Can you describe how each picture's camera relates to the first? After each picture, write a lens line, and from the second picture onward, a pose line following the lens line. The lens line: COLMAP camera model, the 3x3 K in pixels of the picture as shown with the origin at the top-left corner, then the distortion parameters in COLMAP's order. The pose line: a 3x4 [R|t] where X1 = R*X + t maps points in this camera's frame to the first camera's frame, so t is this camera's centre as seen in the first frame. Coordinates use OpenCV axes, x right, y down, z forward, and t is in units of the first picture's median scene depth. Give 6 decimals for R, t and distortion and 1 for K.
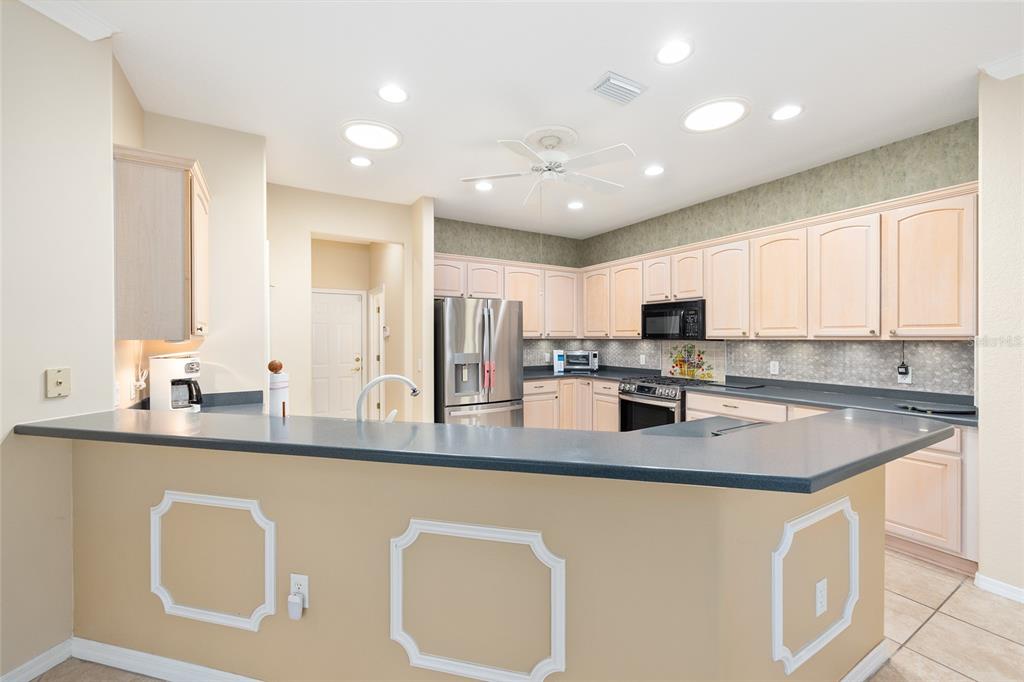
lens RADIAL K [[410.1, 0, 516.5], [0, 410.1, 339.5], [0, 0, 1]] dist [-0.002095, 0.000953]
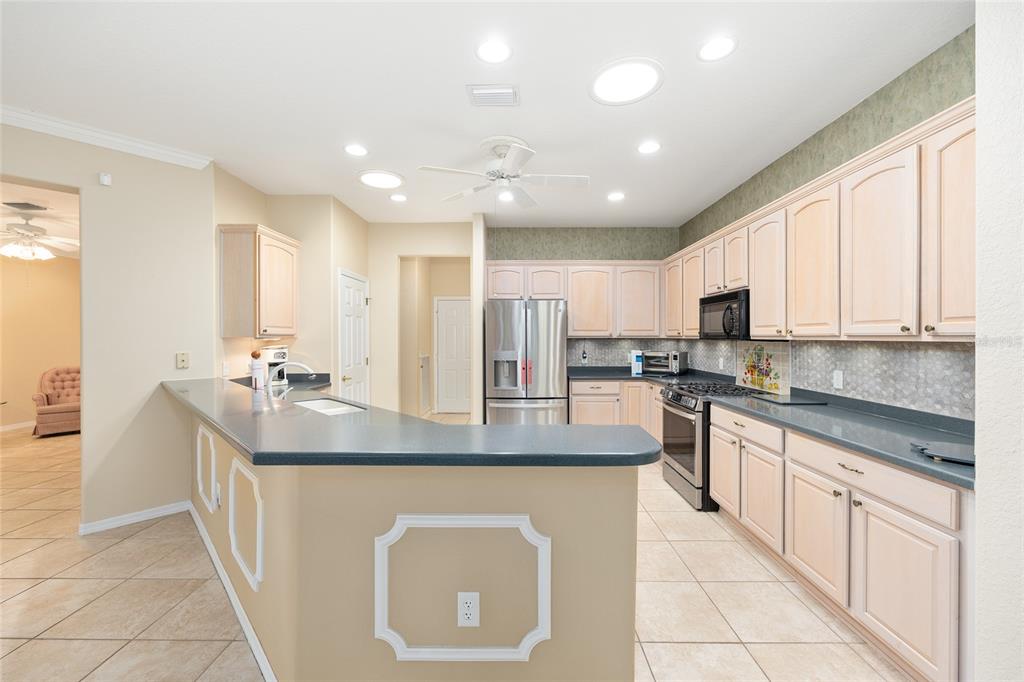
lens RADIAL K [[410.1, 0, 518.2], [0, 410.1, 340.9], [0, 0, 1]] dist [-0.002095, 0.000953]
pose [[0.853459, 0.007341, -0.521108, 0.474116], [-0.004767, 0.999969, 0.006280, -0.000385], [0.521138, -0.002875, 0.853468, 0.086634]]
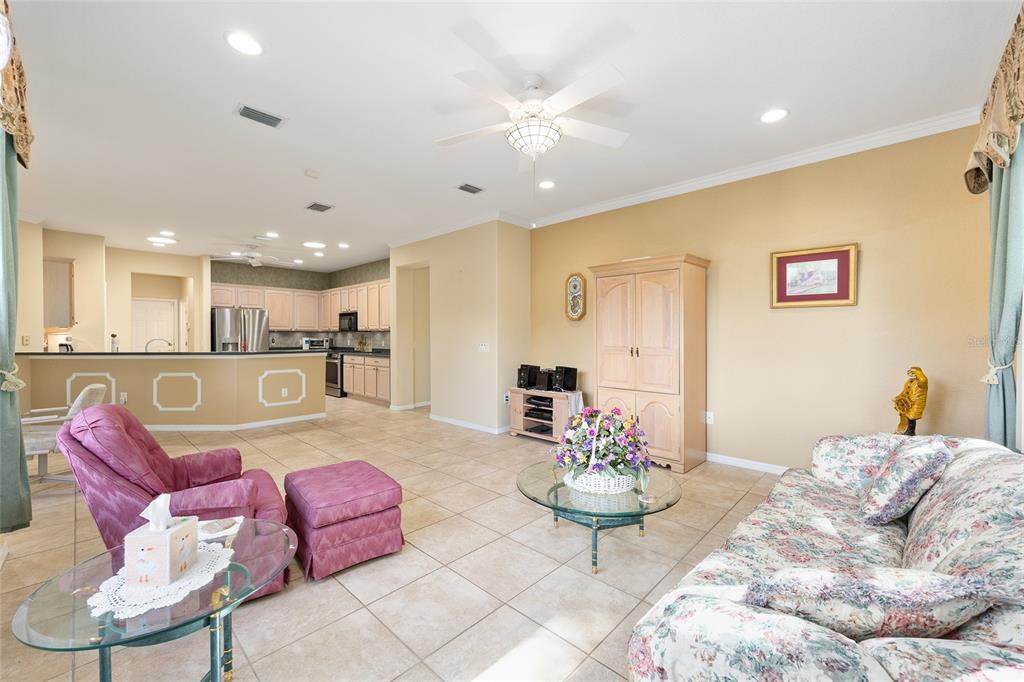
lens RADIAL K [[410.1, 0, 517.2], [0, 410.1, 341.6], [0, 0, 1]] dist [-0.002095, 0.000953]
pose [[0.961346, 0.000154, 0.275343, 0.646243], [-0.002388, 0.999967, 0.007780, 0.034998], [-0.275333, -0.008137, 0.961315, -1.222215]]
